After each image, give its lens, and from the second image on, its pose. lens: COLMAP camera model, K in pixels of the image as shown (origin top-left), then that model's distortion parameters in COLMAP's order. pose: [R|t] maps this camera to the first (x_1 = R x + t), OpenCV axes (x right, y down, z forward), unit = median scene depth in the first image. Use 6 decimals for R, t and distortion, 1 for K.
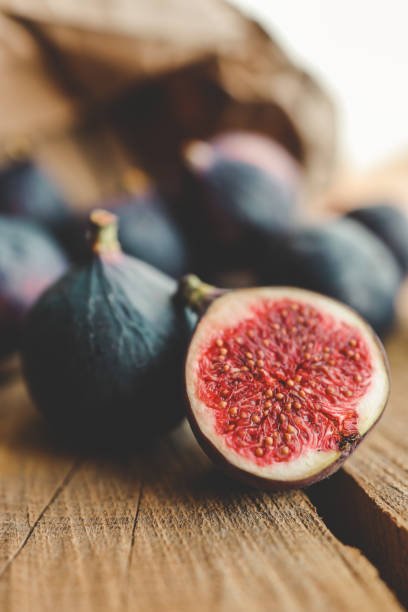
lens RADIAL K [[721.1, 0, 204.0], [0, 721.1, 306.0], [0, 0, 1]] dist [-0.004988, 0.014744]
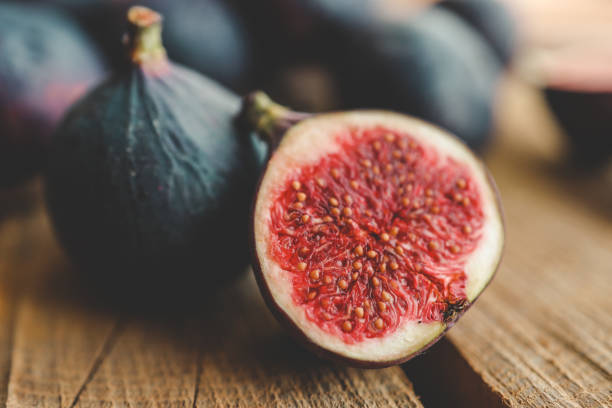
lens RADIAL K [[721.1, 0, 306.0], [0, 721.1, 204.0], [0, 0, 1]] dist [-0.004988, 0.014744]
pose [[0.997657, -0.002992, 0.068350, -0.022634], [-0.009146, 0.984245, 0.176575, -0.070088], [-0.067802, -0.176786, 0.981911, 0.222649]]
